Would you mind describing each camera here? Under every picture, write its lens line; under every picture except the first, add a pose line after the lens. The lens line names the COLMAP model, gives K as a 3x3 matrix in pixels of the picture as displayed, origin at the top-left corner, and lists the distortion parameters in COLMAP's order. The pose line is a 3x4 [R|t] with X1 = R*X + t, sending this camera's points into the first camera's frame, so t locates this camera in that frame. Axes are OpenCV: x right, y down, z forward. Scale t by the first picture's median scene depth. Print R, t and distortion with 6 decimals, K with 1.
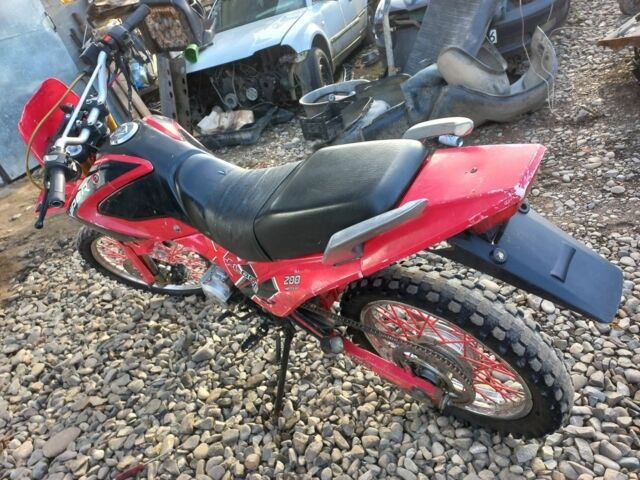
lens RADIAL K [[461.8, 0, 329.2], [0, 461.8, 239.9], [0, 0, 1]] dist [0.037650, 0.002601]
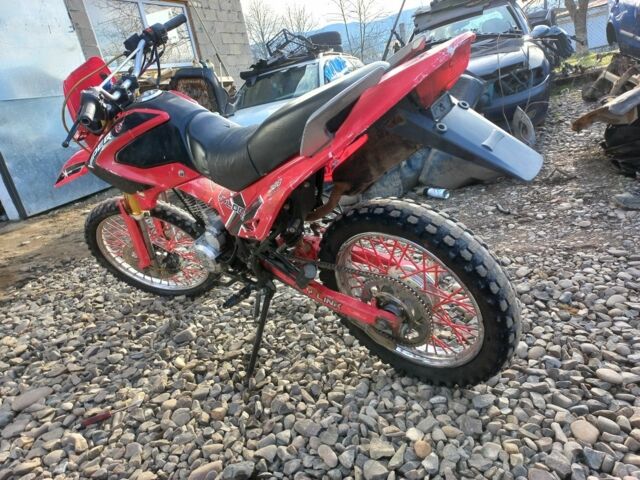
lens RADIAL K [[461.8, 0, 329.2], [0, 461.8, 239.9], [0, 0, 1]] dist [0.037650, 0.002601]
pose [[0.996359, 0.084450, -0.011676, 0.050735], [-0.084933, 0.971404, -0.221721, 0.292235], [-0.007382, 0.221906, 0.975040, -0.065550]]
